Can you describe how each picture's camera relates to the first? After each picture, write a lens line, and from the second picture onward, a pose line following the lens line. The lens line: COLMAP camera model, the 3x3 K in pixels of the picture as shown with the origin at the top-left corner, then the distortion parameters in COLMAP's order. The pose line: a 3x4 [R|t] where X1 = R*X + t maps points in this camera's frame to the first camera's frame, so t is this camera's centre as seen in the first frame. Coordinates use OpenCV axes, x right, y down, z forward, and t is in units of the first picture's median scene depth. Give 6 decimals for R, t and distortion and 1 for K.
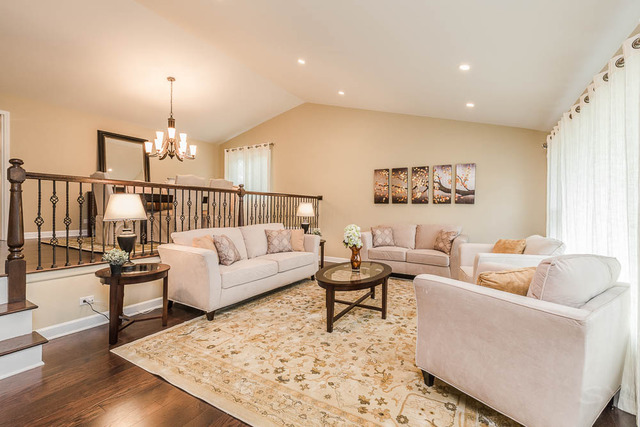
lens RADIAL K [[287.5, 0, 316.2], [0, 287.5, 214.1], [0, 0, 1]] dist [0.000646, 0.000045]
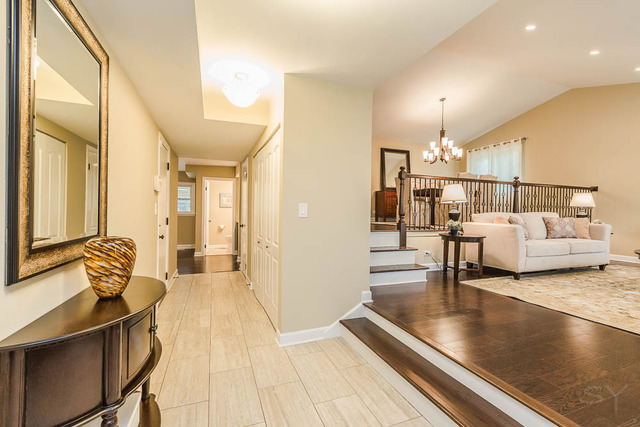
lens RADIAL K [[276.9, 0, 320.0], [0, 276.9, 213.5], [0, 0, 1]] dist [-0.001685, -0.000654]
pose [[0.787455, 0.009948, -0.616291, -0.188461], [-0.016657, 0.999848, -0.005144, 0.057984], [0.616147, 0.014317, 0.787501, -0.330133]]
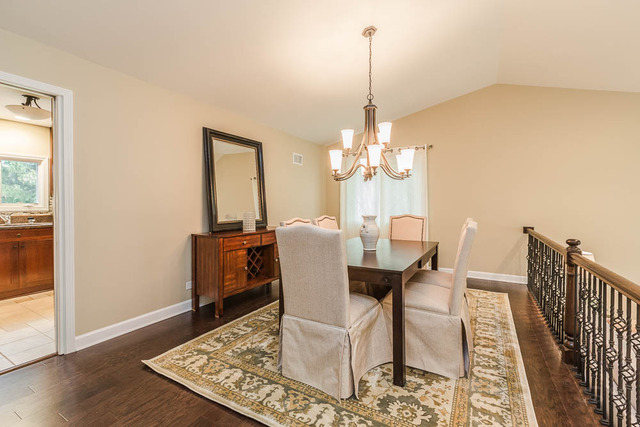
lens RADIAL K [[281.4, 0, 321.4], [0, 281.4, 207.7], [0, 0, 1]] dist [0.000806, 0.000072]
pose [[0.999984, -0.002012, -0.005200, -0.652803], [0.002035, 0.999988, 0.004369, -0.164116], [0.005191, -0.004379, 0.999977, 0.537498]]
